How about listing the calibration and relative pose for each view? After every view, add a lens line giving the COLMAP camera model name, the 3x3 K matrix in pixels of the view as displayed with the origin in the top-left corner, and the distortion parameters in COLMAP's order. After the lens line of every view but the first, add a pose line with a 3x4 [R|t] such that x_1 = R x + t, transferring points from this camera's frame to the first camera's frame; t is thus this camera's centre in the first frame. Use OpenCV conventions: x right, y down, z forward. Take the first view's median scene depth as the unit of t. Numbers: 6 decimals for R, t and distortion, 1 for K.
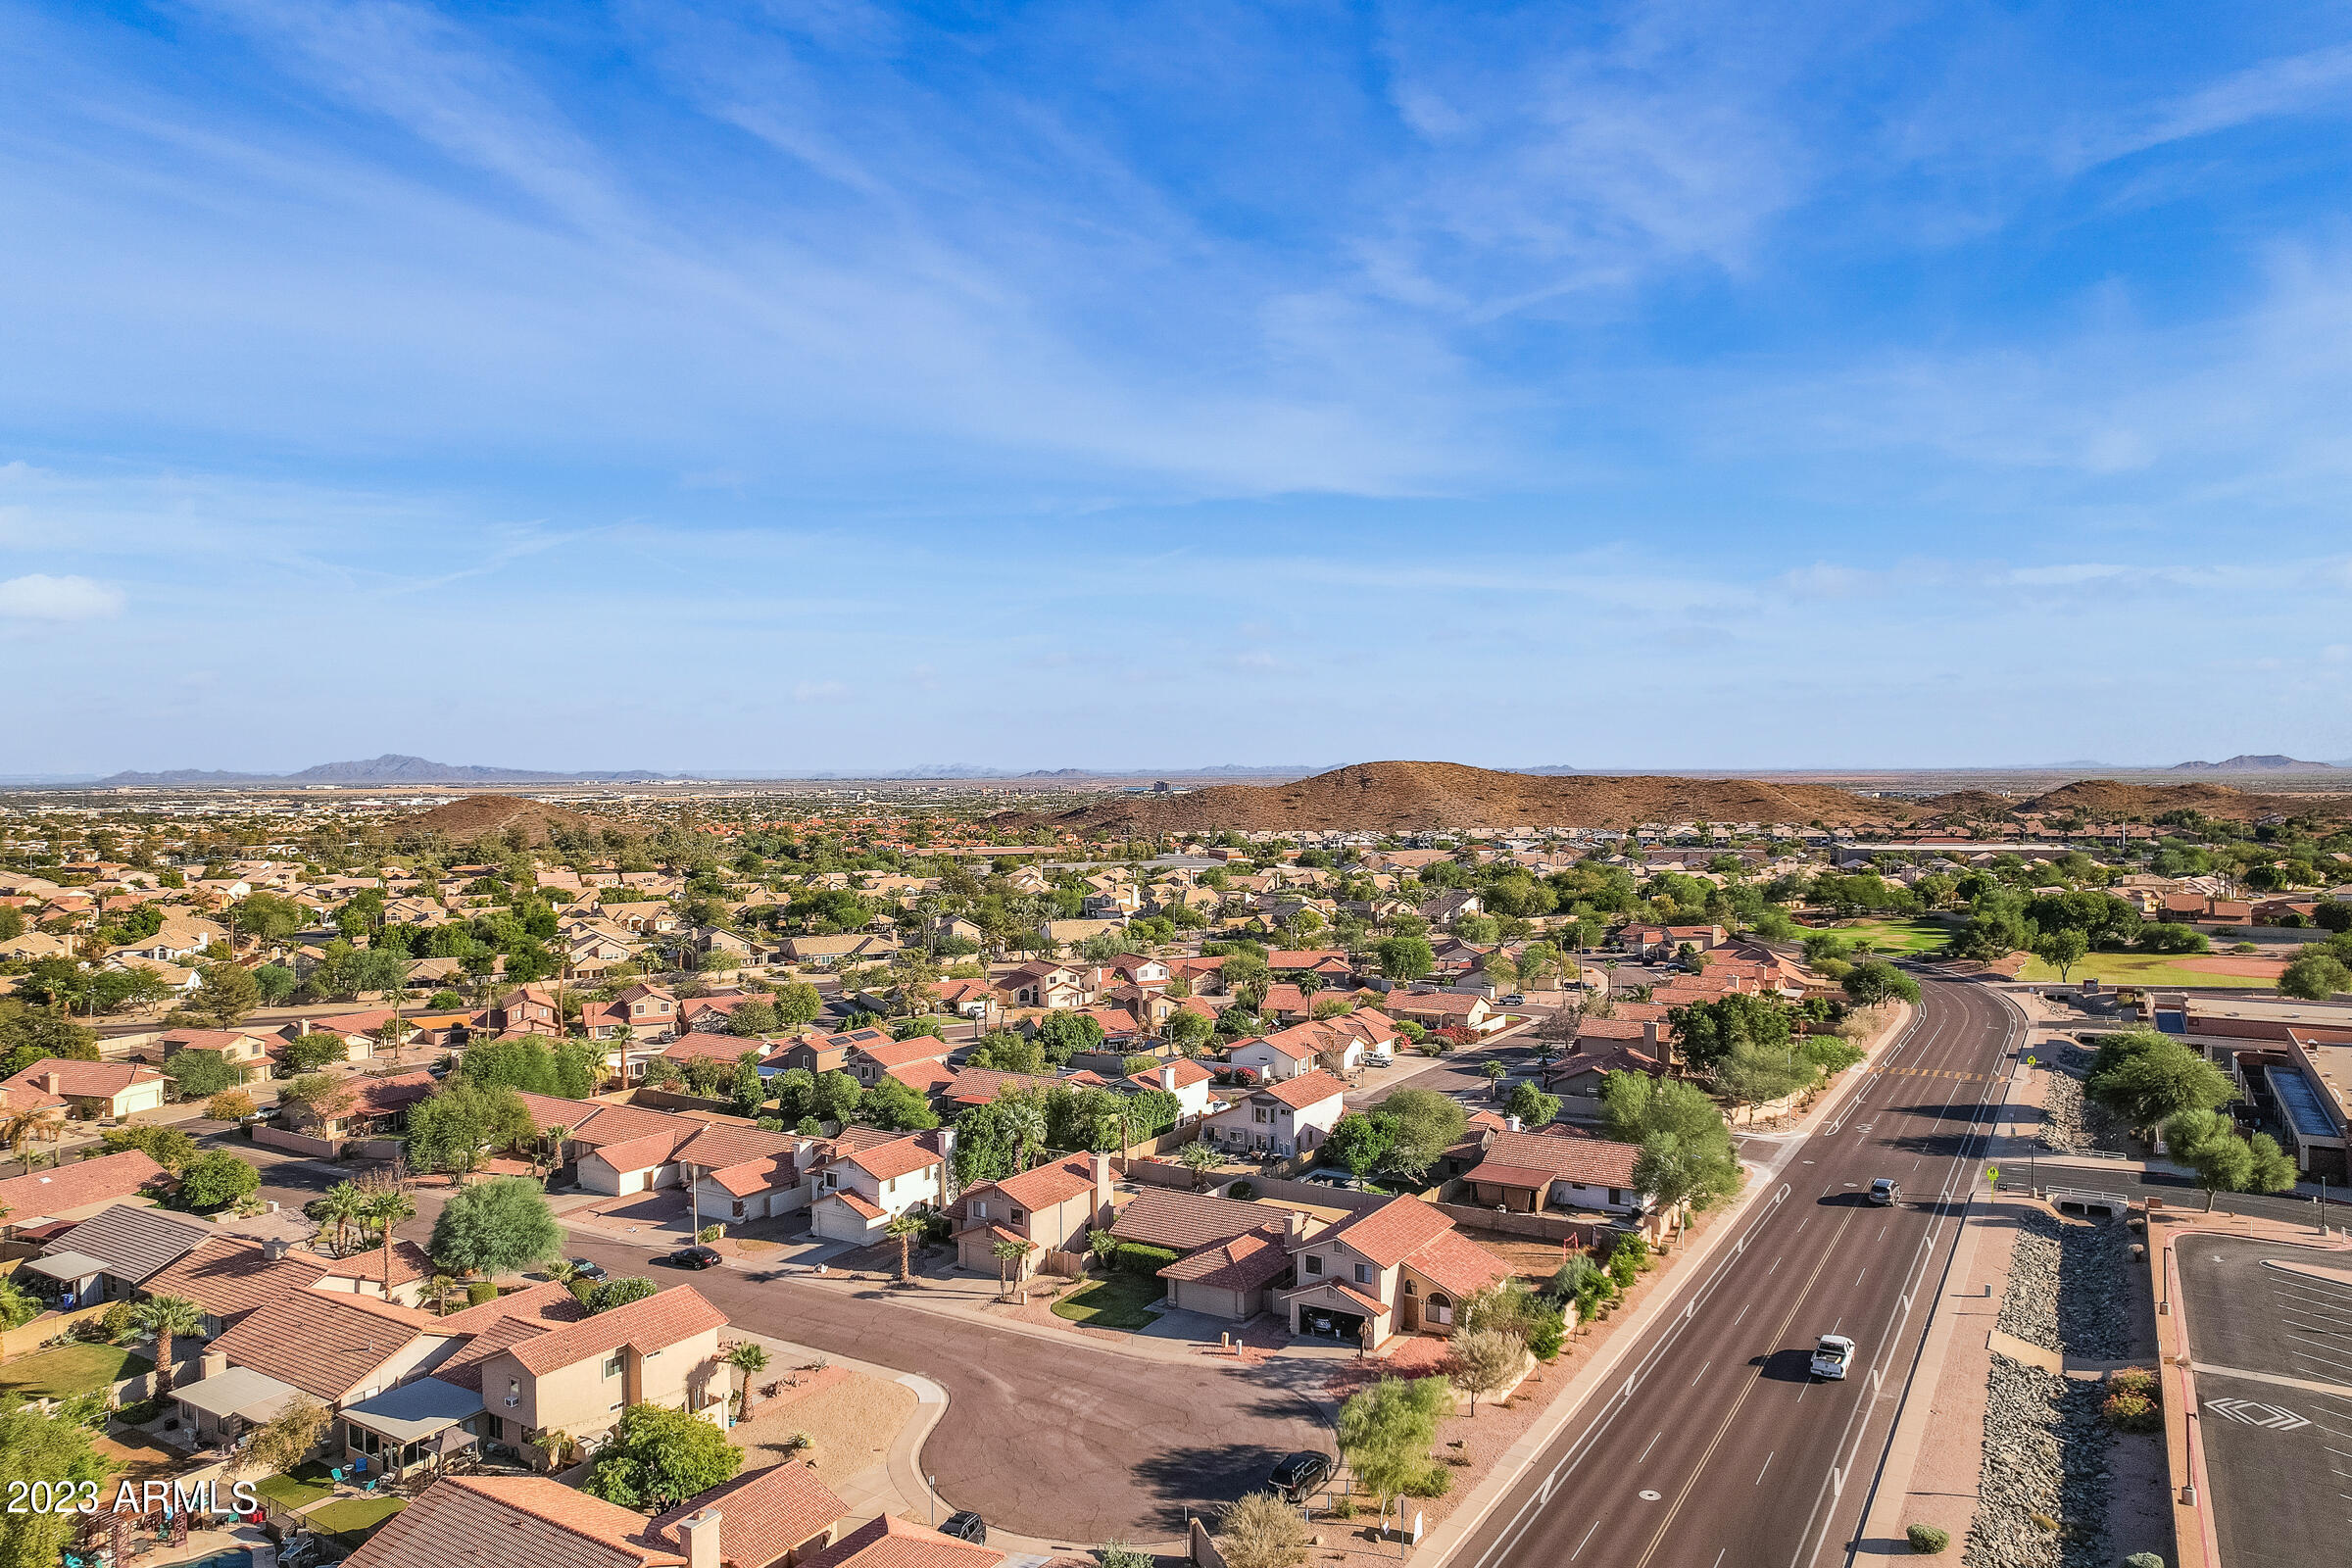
lens RADIAL K [[1539.9, 0, 1176.0], [0, 1539.9, 784.0], [0, 0, 1]] dist [-0.061725, 0.035376]
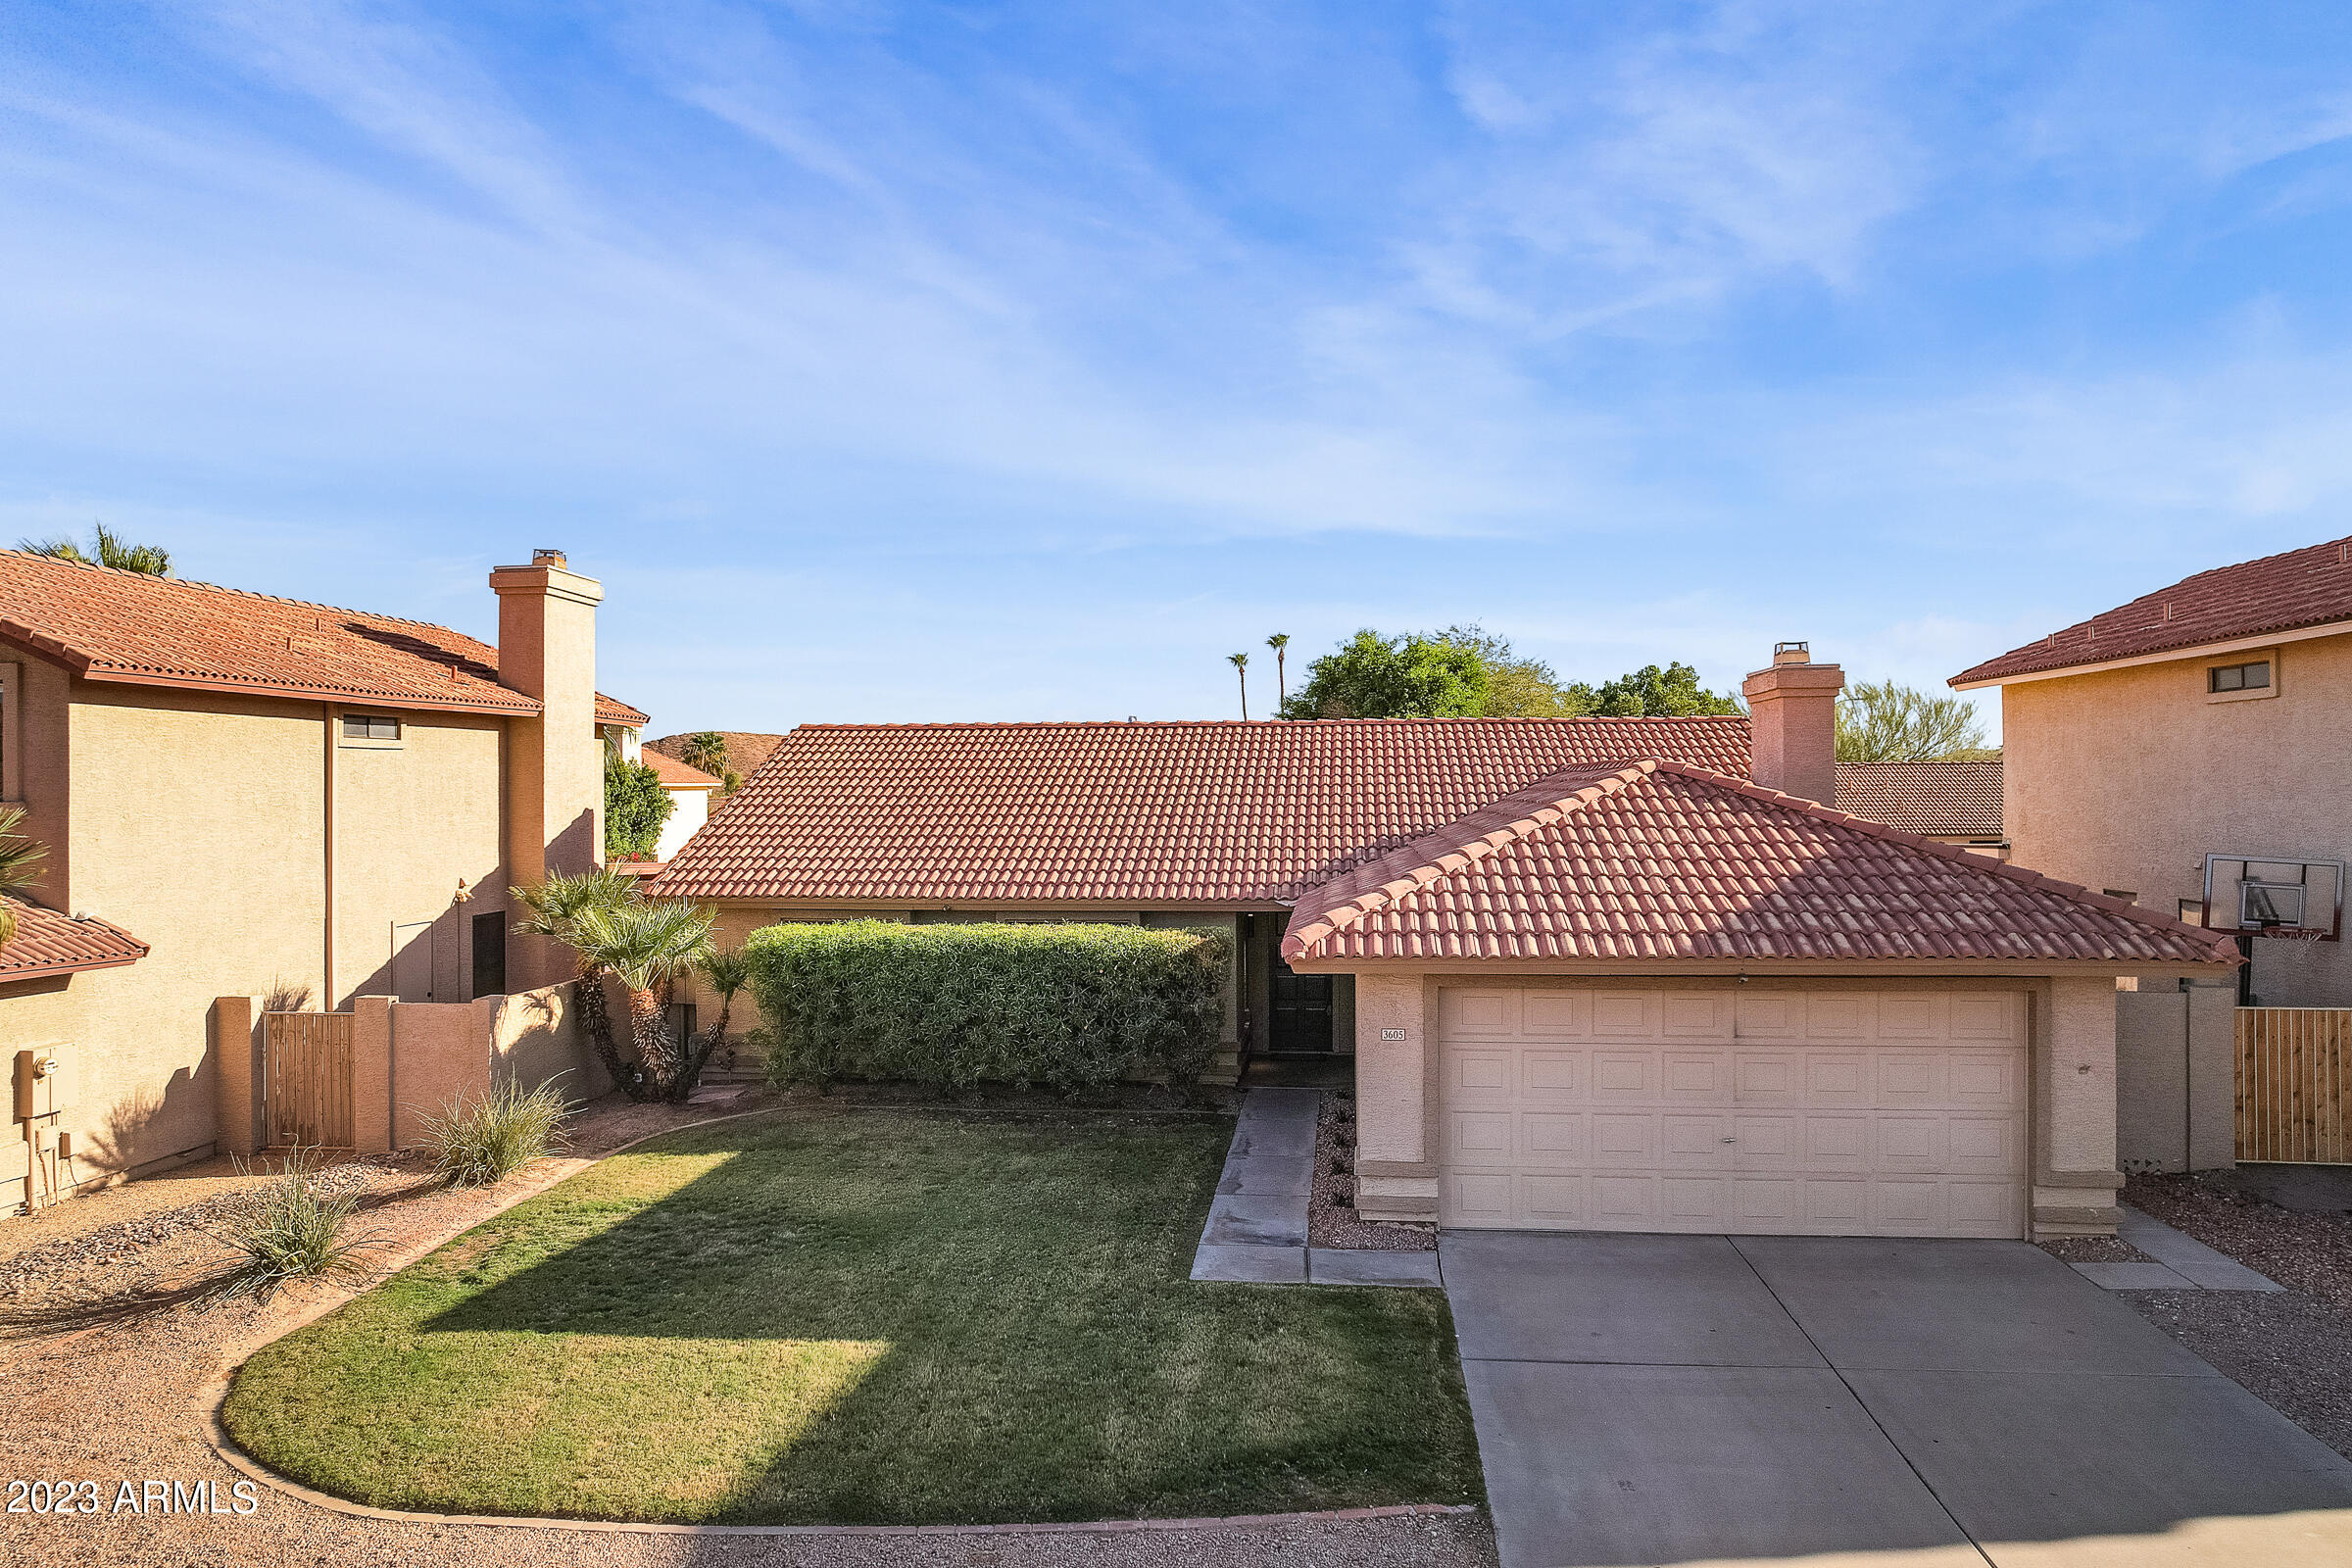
lens RADIAL K [[1553.5, 0, 1178.5], [0, 1553.5, 794.1], [0, 0, 1]] dist [-0.075446, 0.065956]
pose [[0.887934, 0.000551, 0.459971, -0.061486], [0.002203, 0.999983, -0.005449, 0.253950], [-0.459966, 0.005851, 0.887917, 0.741772]]
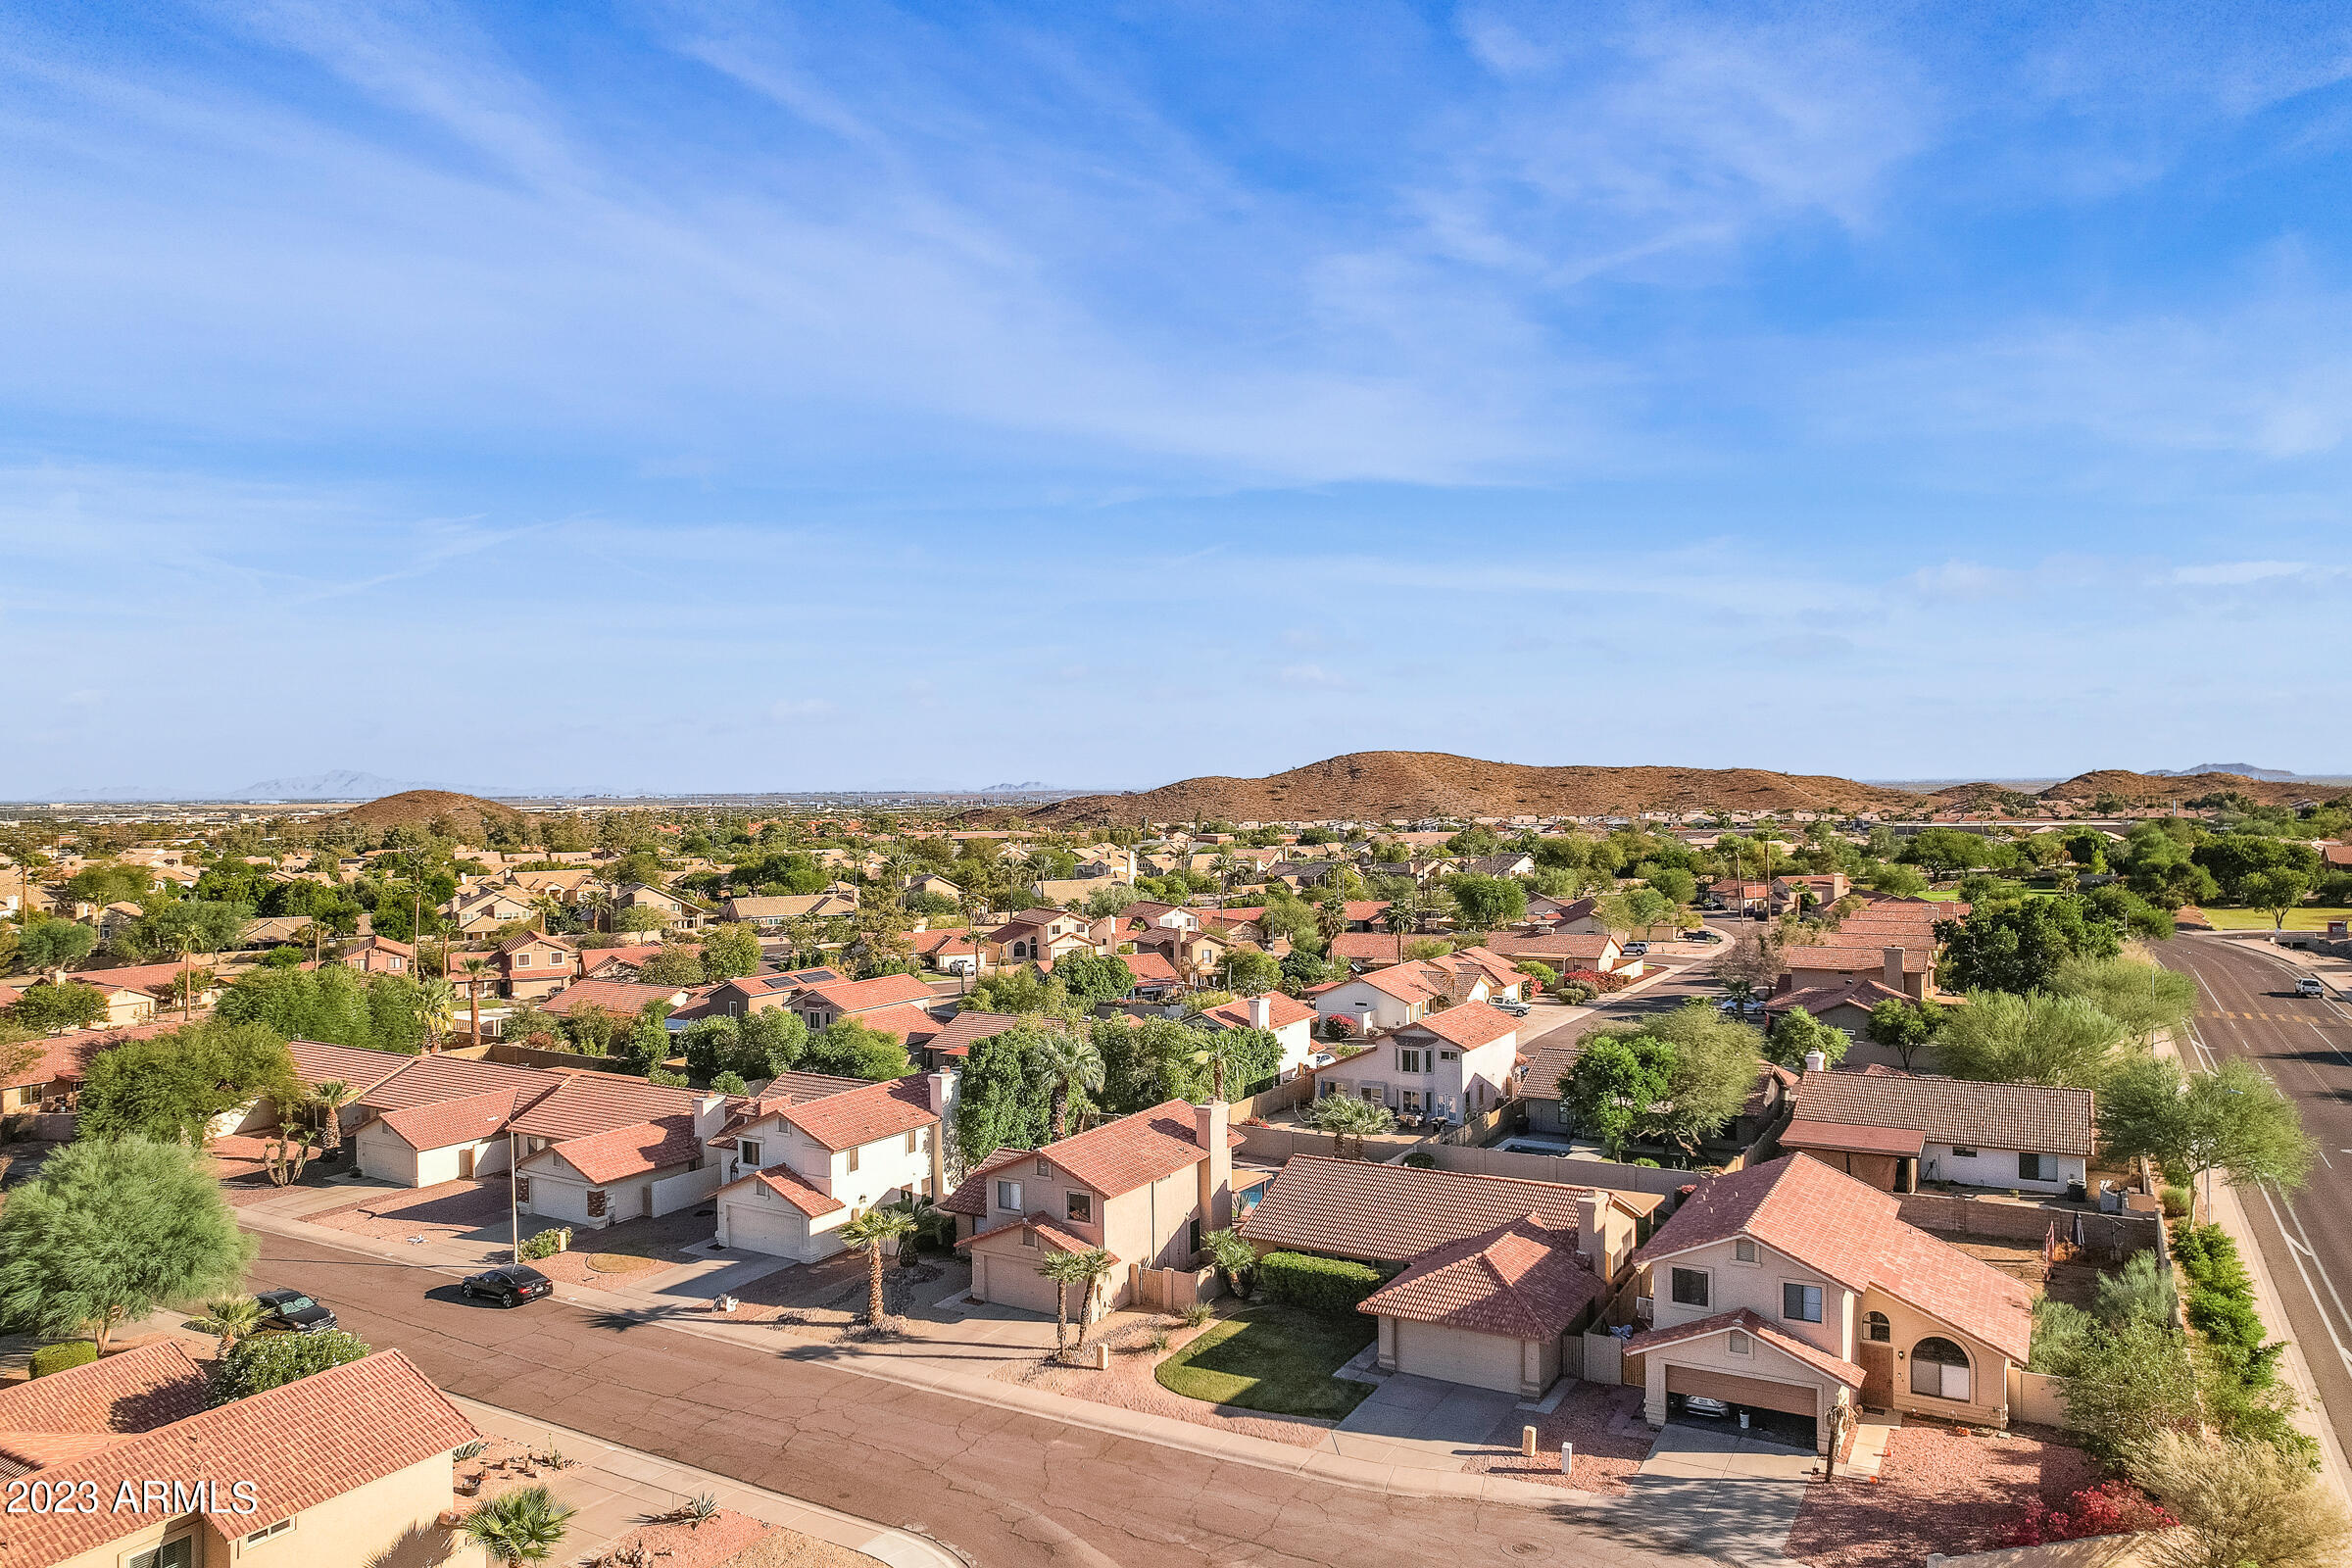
lens RADIAL K [[1553.5, 0, 1178.5], [0, 1553.5, 794.1], [0, 0, 1]] dist [-0.075446, 0.065956]
pose [[0.999696, -0.003312, 0.024423, -0.071512], [0.003382, 0.999990, -0.002835, 0.118731], [-0.024413, 0.002917, 0.999698, 0.387578]]
